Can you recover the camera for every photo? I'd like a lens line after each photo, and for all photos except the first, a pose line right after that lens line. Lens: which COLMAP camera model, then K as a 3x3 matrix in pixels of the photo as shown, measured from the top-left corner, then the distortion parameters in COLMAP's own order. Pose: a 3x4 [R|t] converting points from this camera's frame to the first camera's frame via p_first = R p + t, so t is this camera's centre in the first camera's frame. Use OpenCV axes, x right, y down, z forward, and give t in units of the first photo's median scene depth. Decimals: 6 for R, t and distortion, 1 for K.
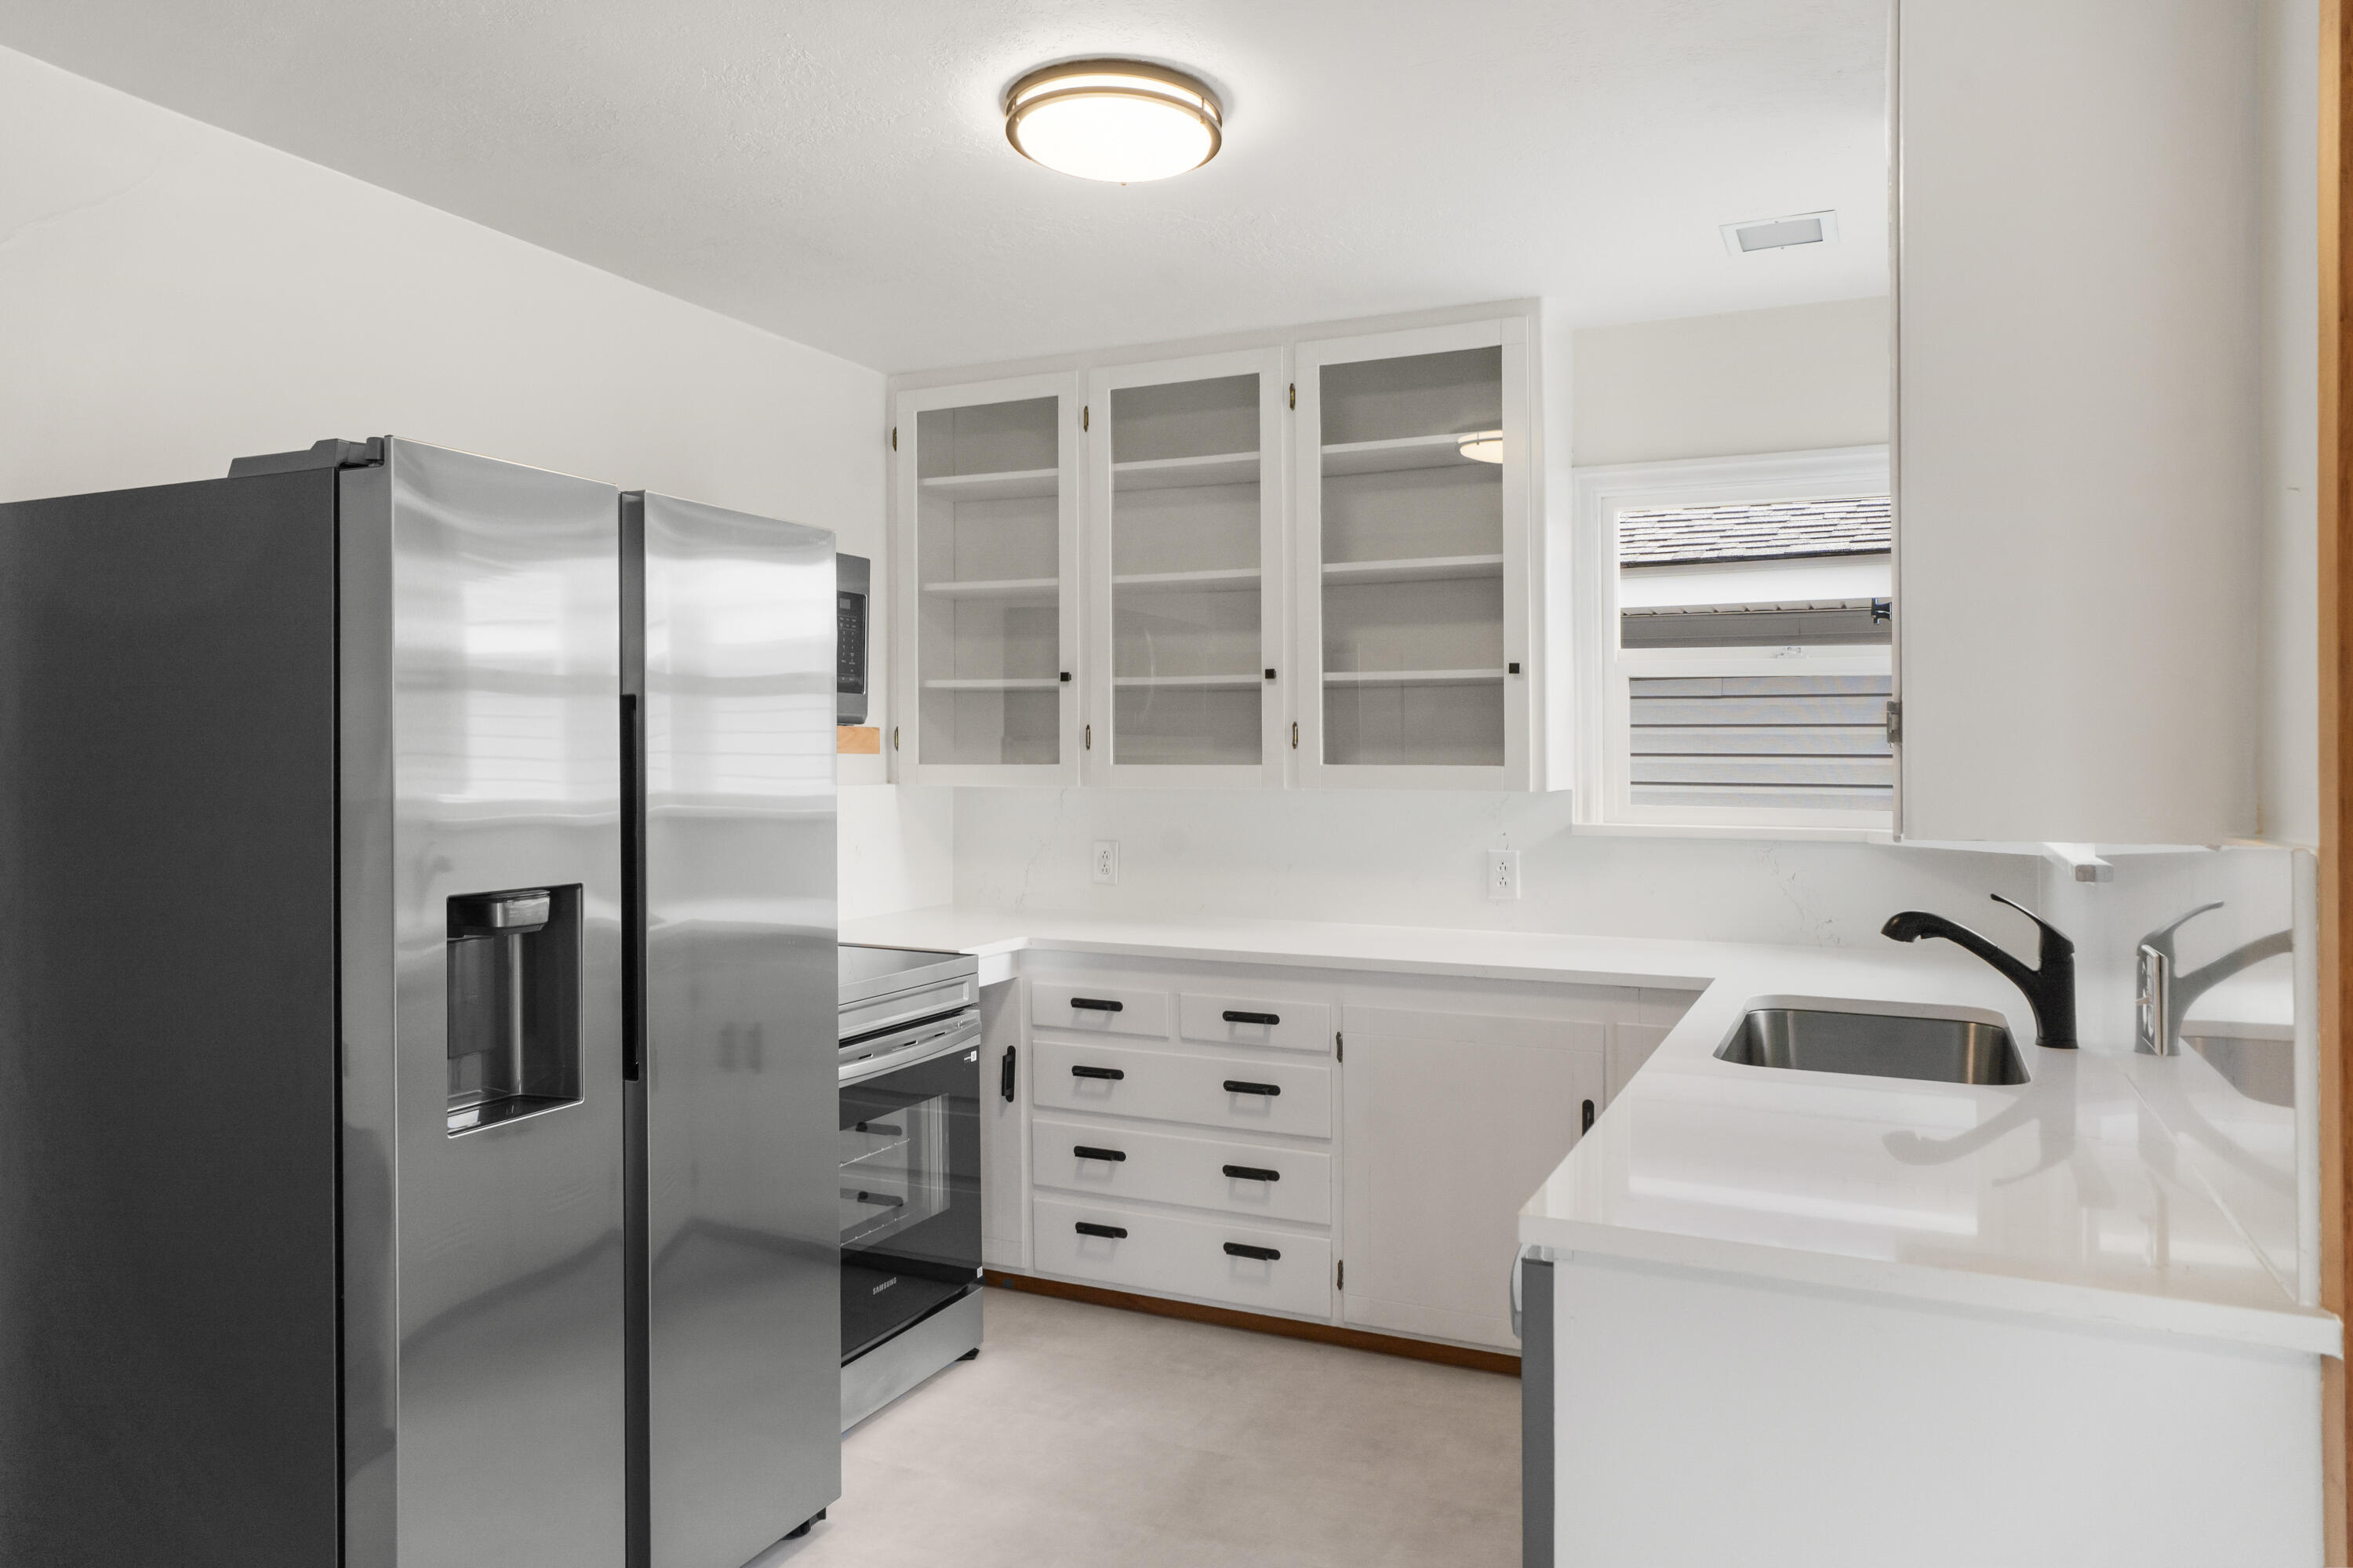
lens RADIAL K [[1556.6, 0, 1185.3], [0, 1556.6, 765.6], [0, 0, 1]] dist [-0.004285, -0.002120]
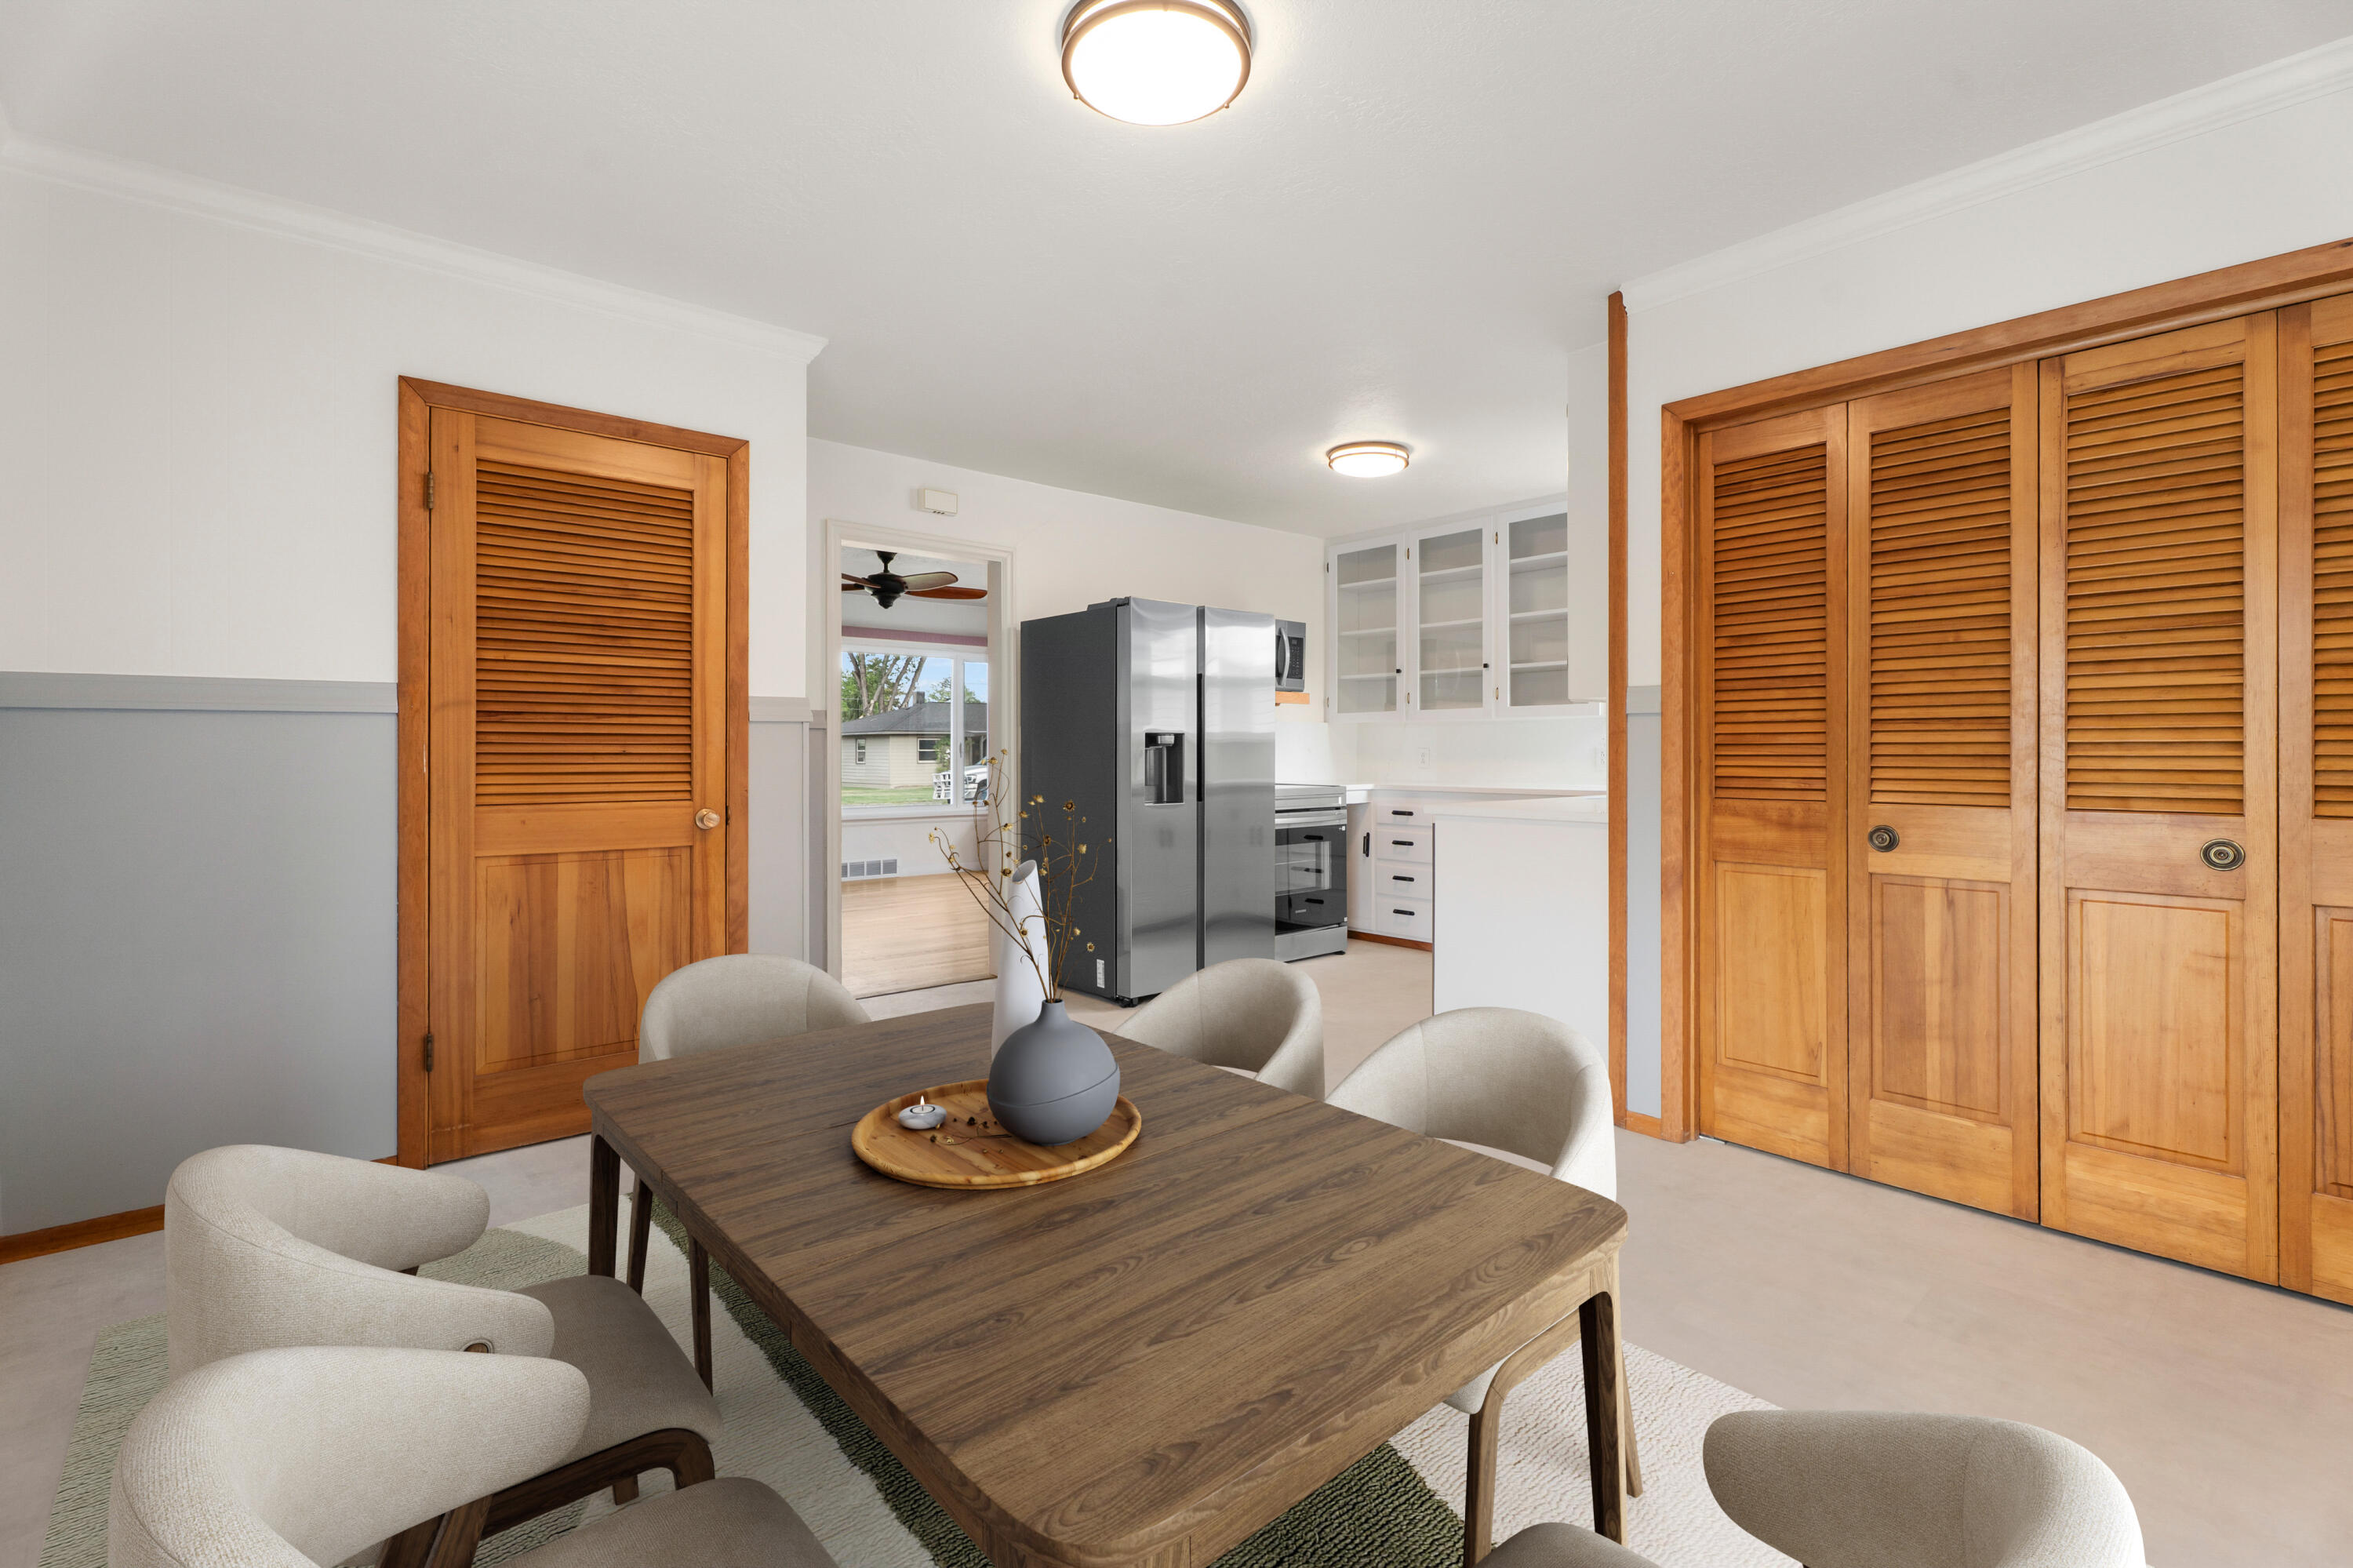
lens RADIAL K [[1050.0, 0, 1174.9], [0, 1050.0, 759.3], [0, 0, 1]] dist [-0.004732, -0.000106]
pose [[0.915201, 0.001177, -0.402997, 0.254582], [-0.000582, 0.999999, 0.001601, 0.071784], [0.402998, -0.001230, 0.915200, -0.536001]]
